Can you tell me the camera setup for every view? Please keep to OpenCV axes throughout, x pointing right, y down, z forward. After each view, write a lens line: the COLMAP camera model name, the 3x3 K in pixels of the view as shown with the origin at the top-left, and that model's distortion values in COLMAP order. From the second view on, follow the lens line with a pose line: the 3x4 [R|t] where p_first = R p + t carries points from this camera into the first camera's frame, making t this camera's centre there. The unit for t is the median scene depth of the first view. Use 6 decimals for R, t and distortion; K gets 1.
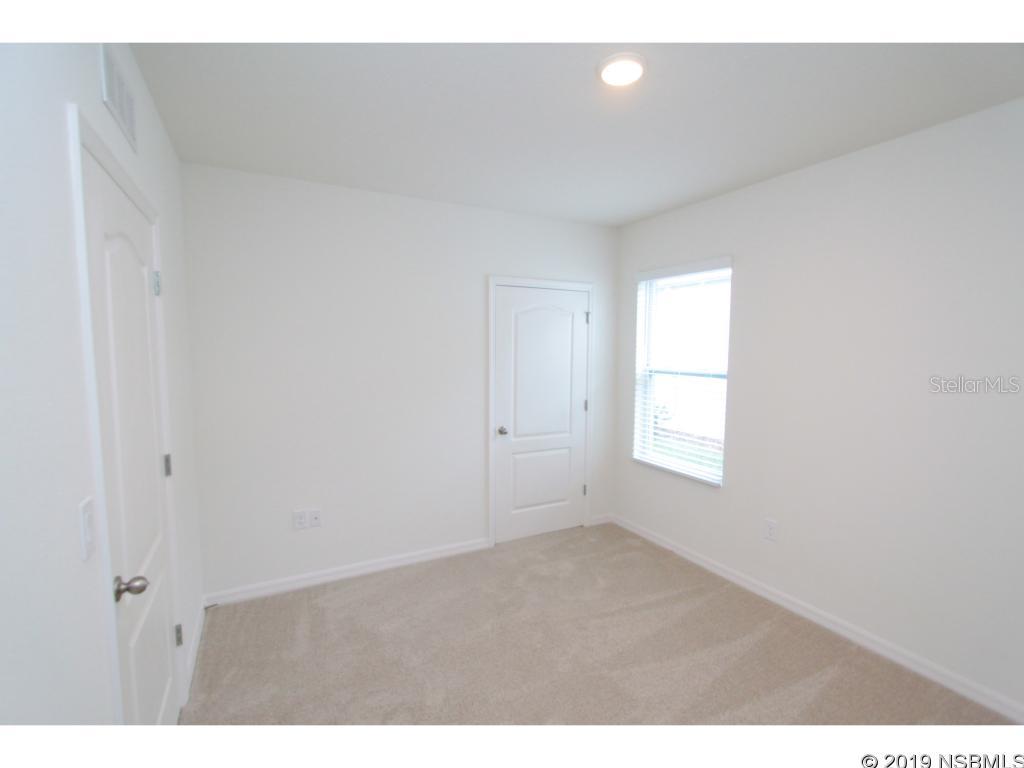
lens RADIAL K [[469.4, 0, 510.2], [0, 469.4, 387.1], [0, 0, 1]] dist [-0.014432, 0.000446]
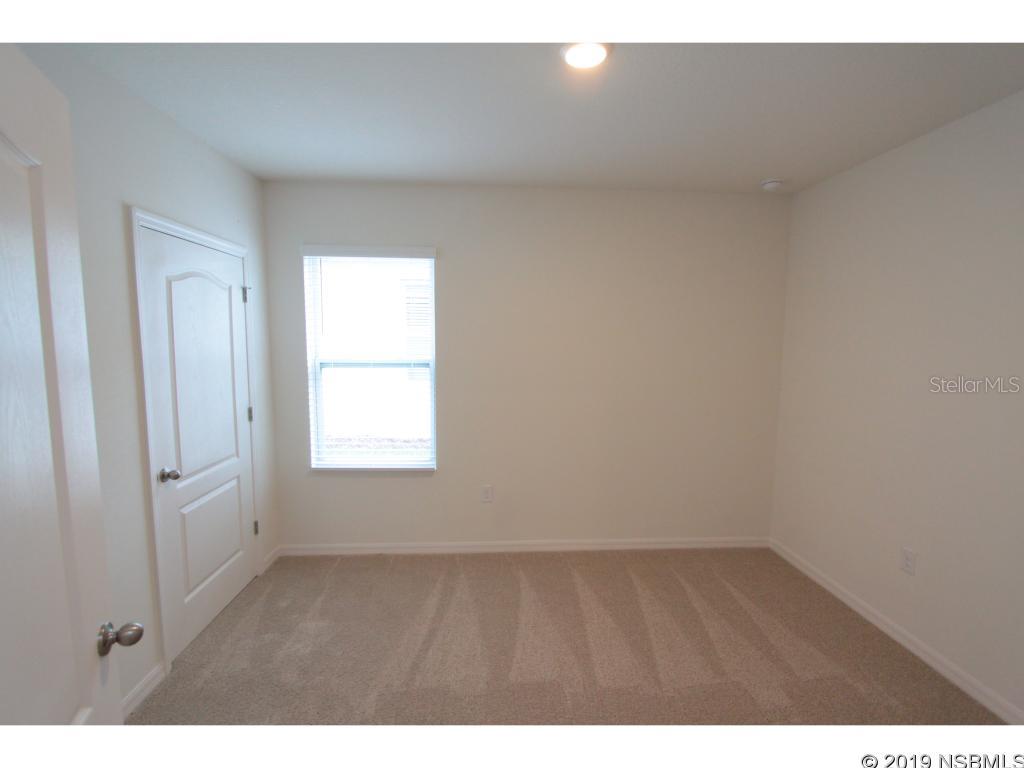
lens RADIAL K [[469.4, 0, 510.2], [0, 469.4, 387.1], [0, 0, 1]] dist [-0.014432, 0.000446]
pose [[0.419570, -0.096401, 0.902590, -0.333699], [0.068647, 0.994867, 0.074347, -0.030777], [-0.905124, 0.030766, 0.424034, 0.330388]]
